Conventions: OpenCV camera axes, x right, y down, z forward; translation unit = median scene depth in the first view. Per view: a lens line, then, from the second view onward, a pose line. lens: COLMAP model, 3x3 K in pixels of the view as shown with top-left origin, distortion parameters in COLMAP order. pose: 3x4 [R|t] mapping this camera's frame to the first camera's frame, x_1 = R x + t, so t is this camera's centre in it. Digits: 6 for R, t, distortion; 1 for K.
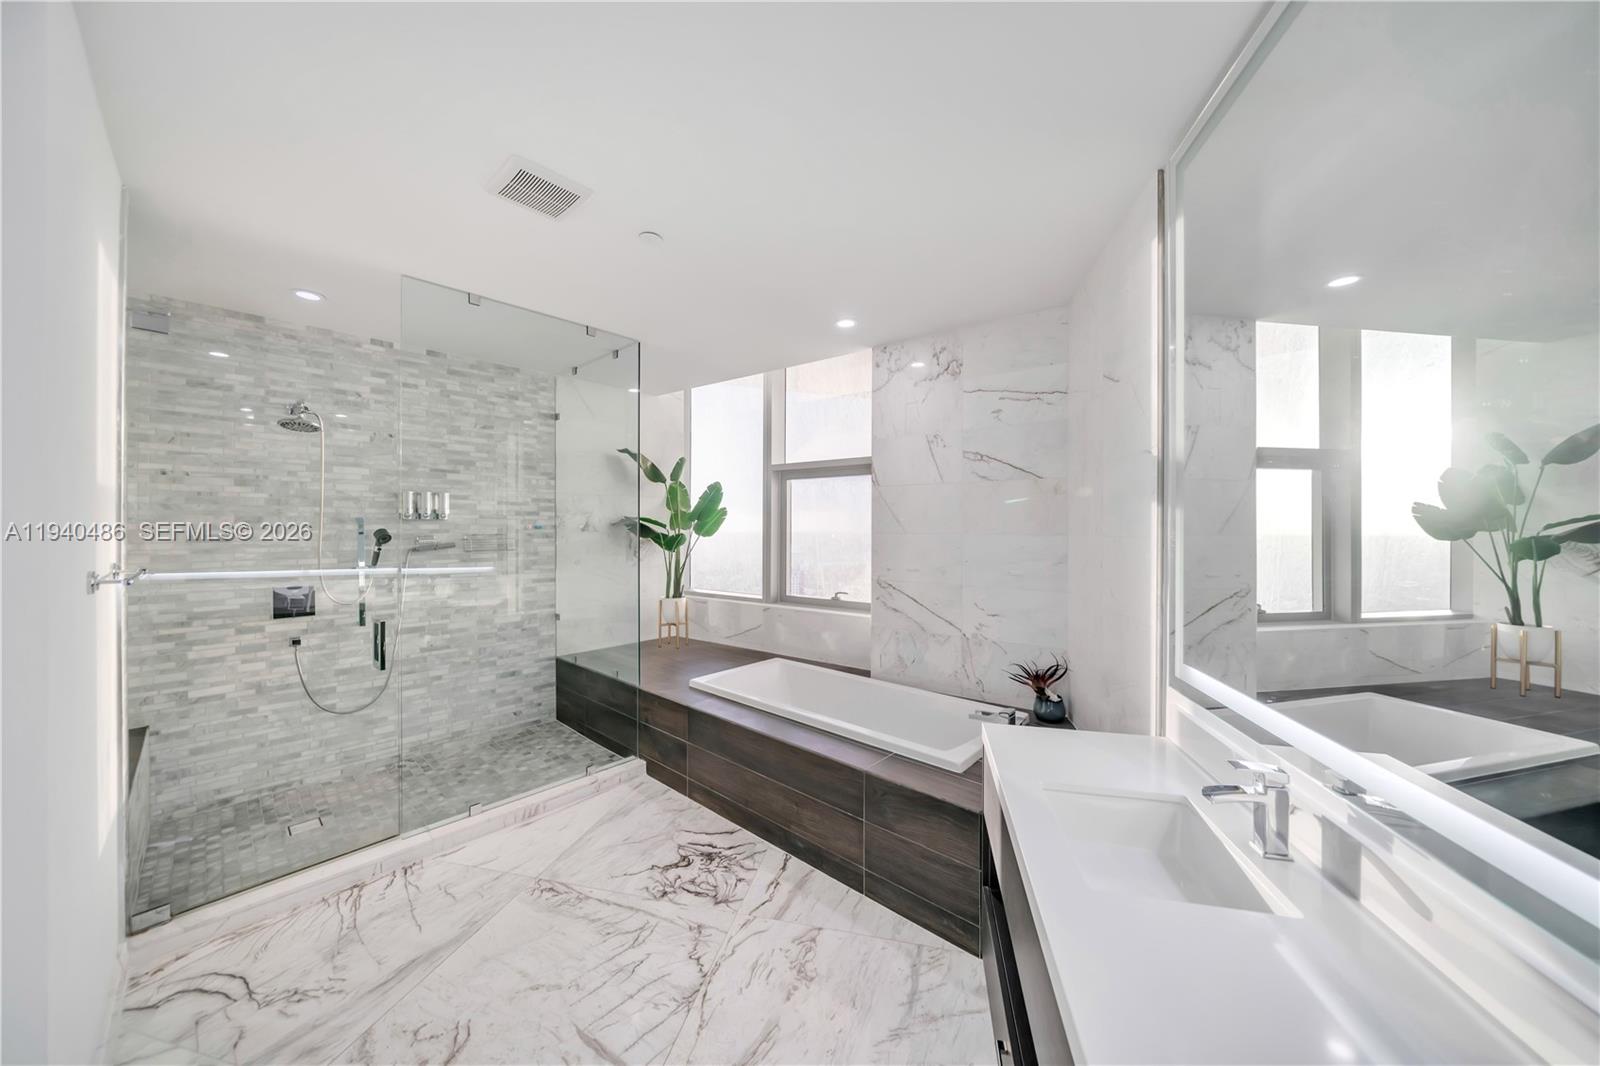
lens RADIAL K [[562.6, 0, 795.5], [0, 562.6, 548.1], [0, 0, 1]] dist [-0.000982, -0.000152]
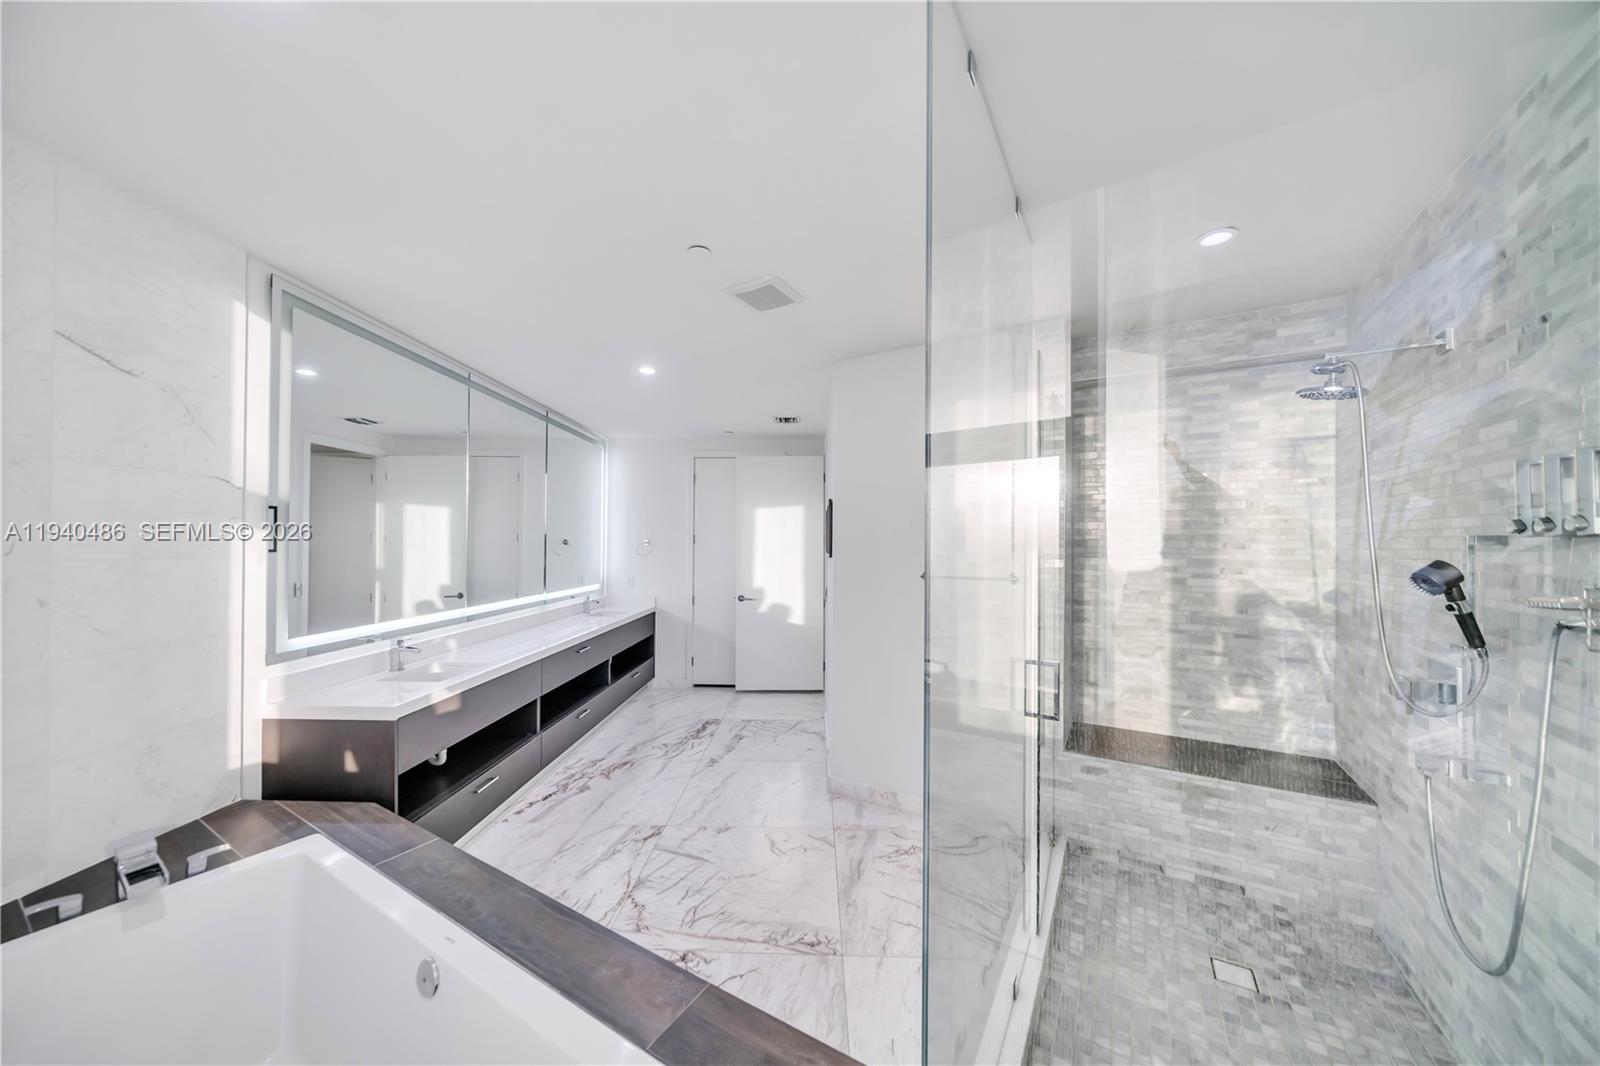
lens RADIAL K [[562.6, 0, 795.5], [0, 562.6, 548.1], [0, 0, 1]] dist [-0.000982, -0.000152]
pose [[-0.982063, -0.006790, -0.188432, -0.250671], [-0.012965, 0.999418, 0.031558, -0.069886], [0.188108, 0.033435, -0.981579, 2.017169]]
